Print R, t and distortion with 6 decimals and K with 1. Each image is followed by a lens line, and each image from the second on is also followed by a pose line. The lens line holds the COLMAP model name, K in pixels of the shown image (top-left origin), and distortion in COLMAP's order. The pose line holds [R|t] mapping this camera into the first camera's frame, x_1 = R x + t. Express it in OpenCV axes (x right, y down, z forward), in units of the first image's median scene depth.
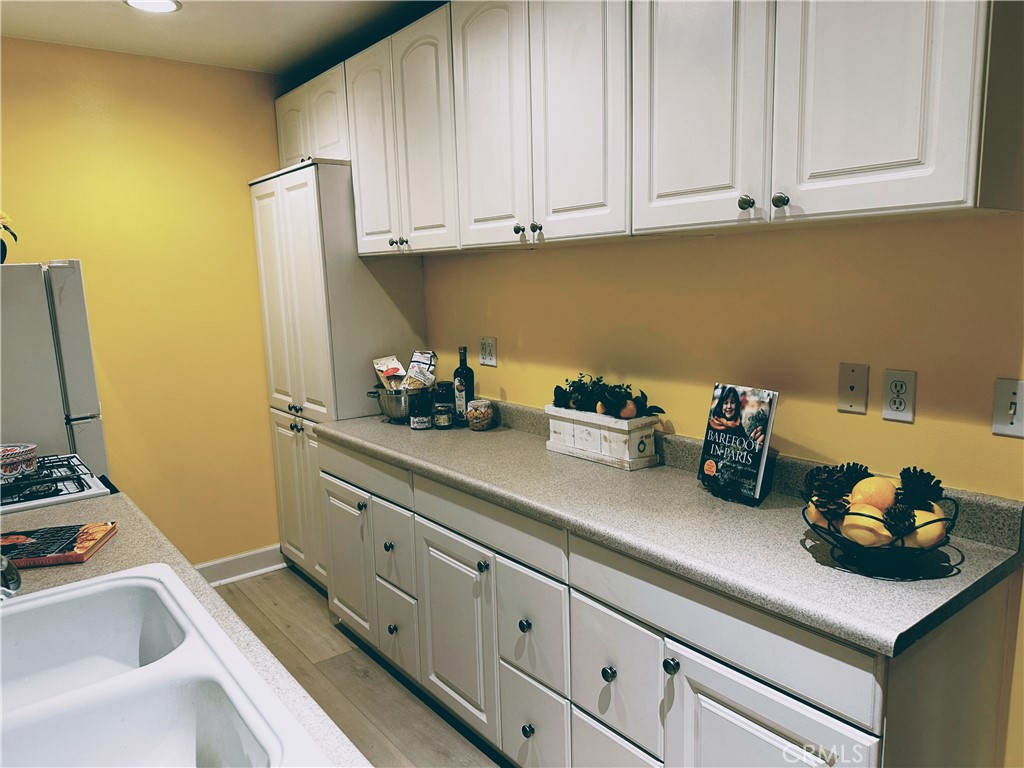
lens RADIAL K [[721.5, 0, 512.0], [0, 721.5, 384.0], [0, 0, 1]] dist [-0.000264, -0.000306]
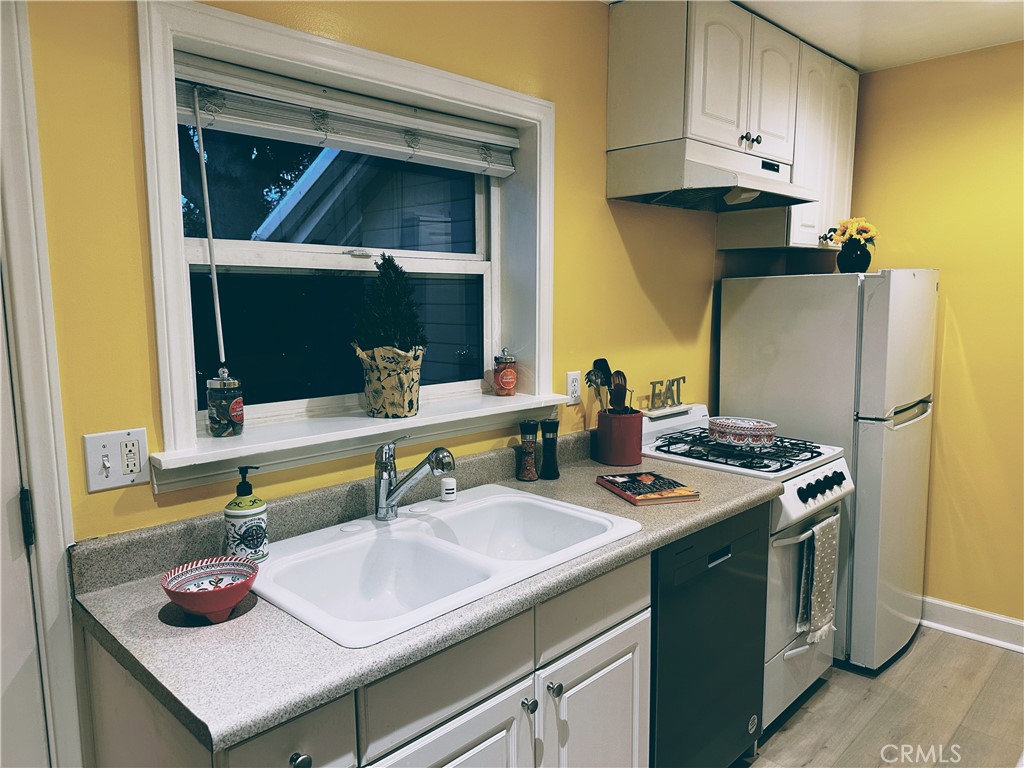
lens RADIAL K [[721.5, 0, 512.0], [0, 721.5, 384.0], [0, 0, 1]] dist [-0.000264, -0.000306]
pose [[0.139131, 0.152908, -0.978398, 0.553075], [-0.154494, 0.979261, 0.131074, -0.093797], [0.978148, 0.132920, 0.159869, 0.491375]]
